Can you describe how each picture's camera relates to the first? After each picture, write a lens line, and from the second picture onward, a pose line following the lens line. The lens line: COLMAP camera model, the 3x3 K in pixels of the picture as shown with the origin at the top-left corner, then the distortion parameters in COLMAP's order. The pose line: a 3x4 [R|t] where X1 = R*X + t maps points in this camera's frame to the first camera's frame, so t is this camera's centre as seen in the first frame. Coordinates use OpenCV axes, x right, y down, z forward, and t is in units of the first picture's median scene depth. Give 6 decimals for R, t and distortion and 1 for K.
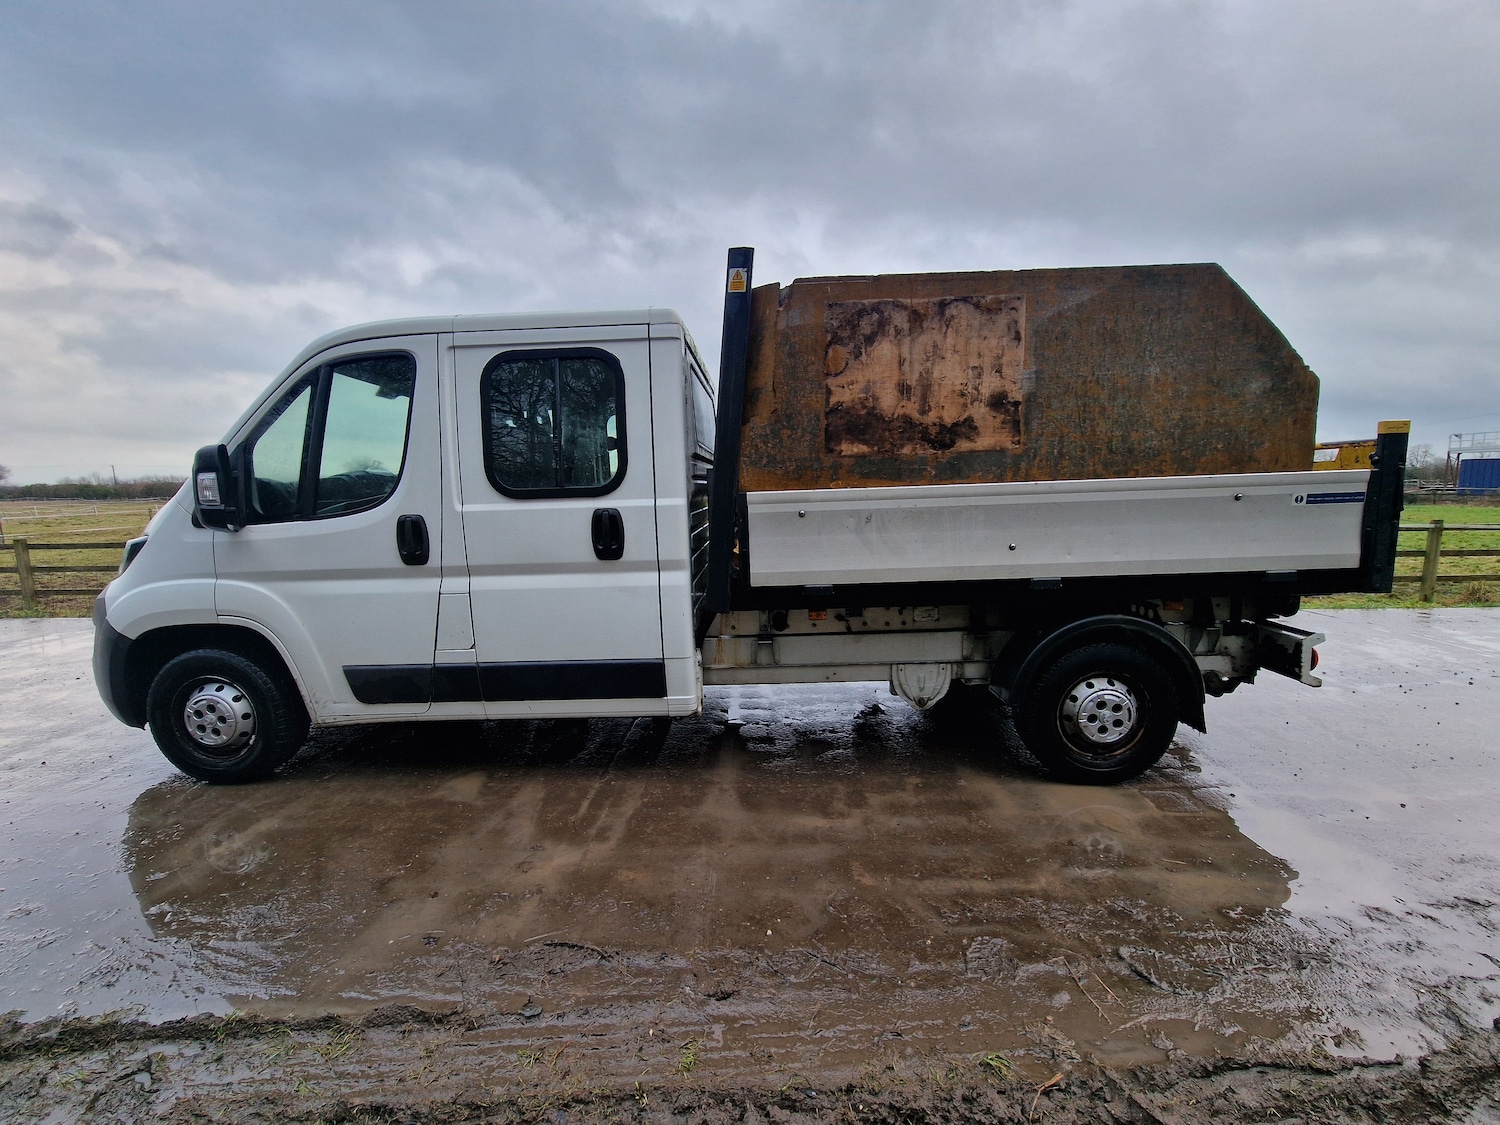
lens RADIAL K [[643.5, 0, 750.0], [0, 643.5, 562.5], [0, 0, 1]] dist [-0.014585, 0.000145]
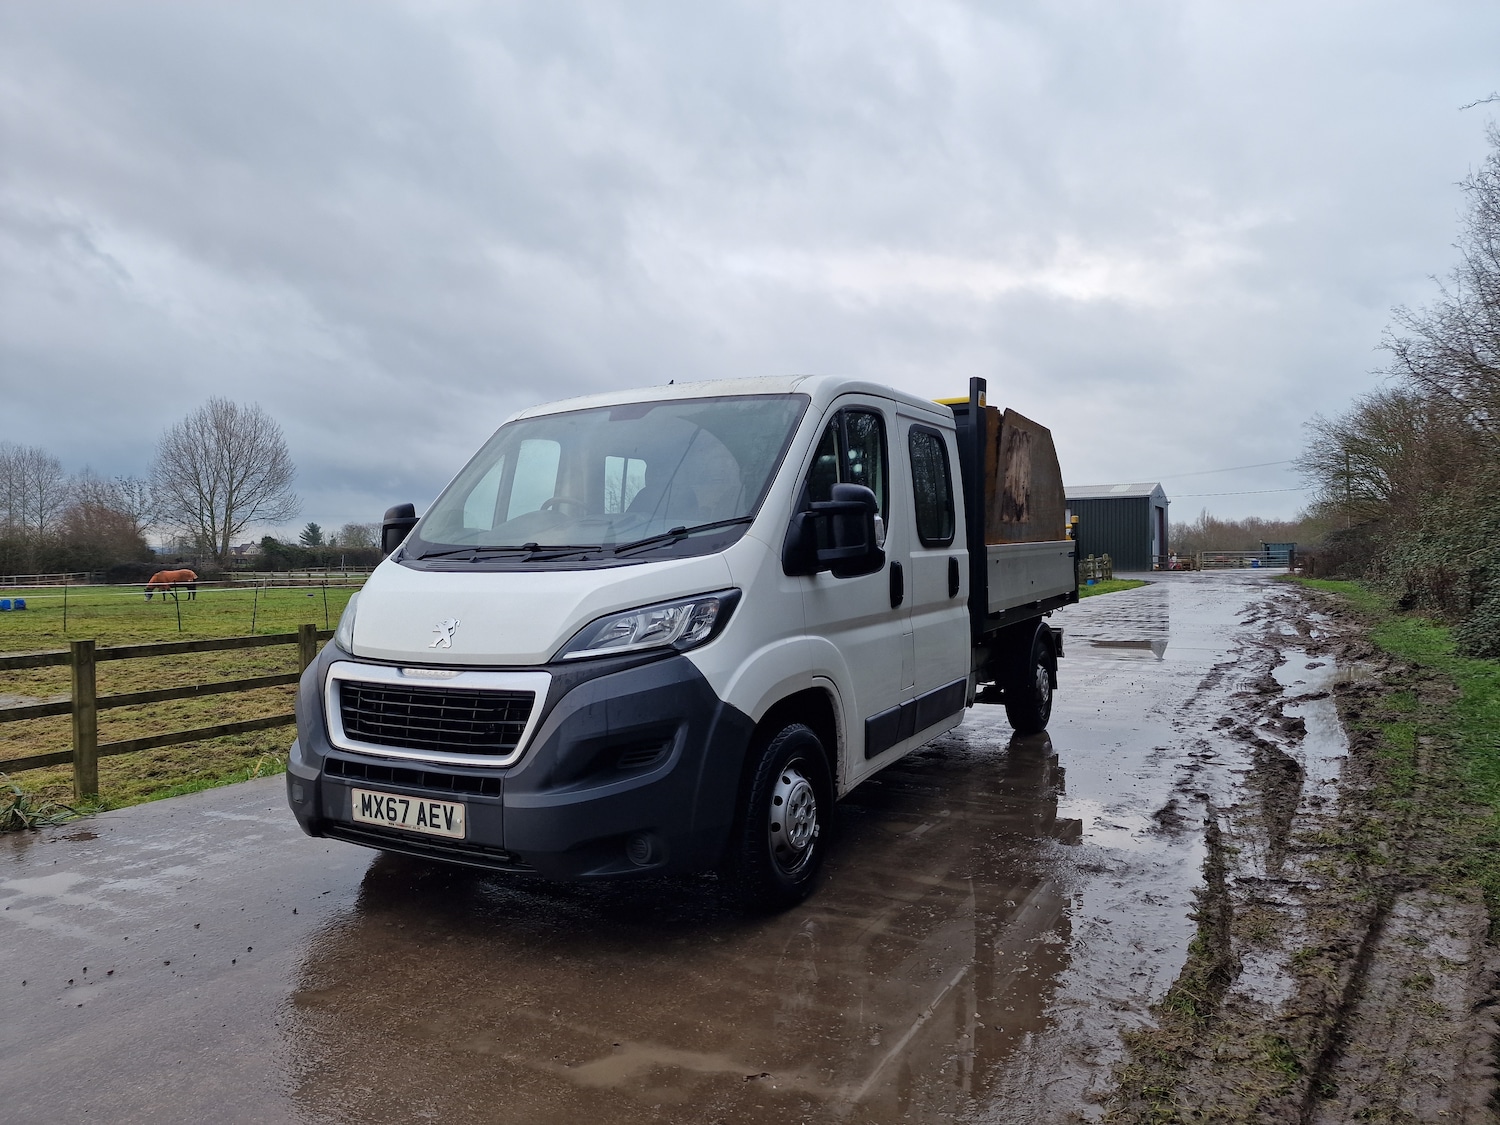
lens RADIAL K [[1029.3, 0, 743.1], [0, 1029.3, 544.3], [0, 0, 1]] dist [0.062231, -0.070525]
pose [[0.439944, 0.023532, 0.897717, -2.167152], [0.113283, 0.990217, -0.081473, 0.010981], [-0.890851, 0.137539, 0.432974, 0.483758]]
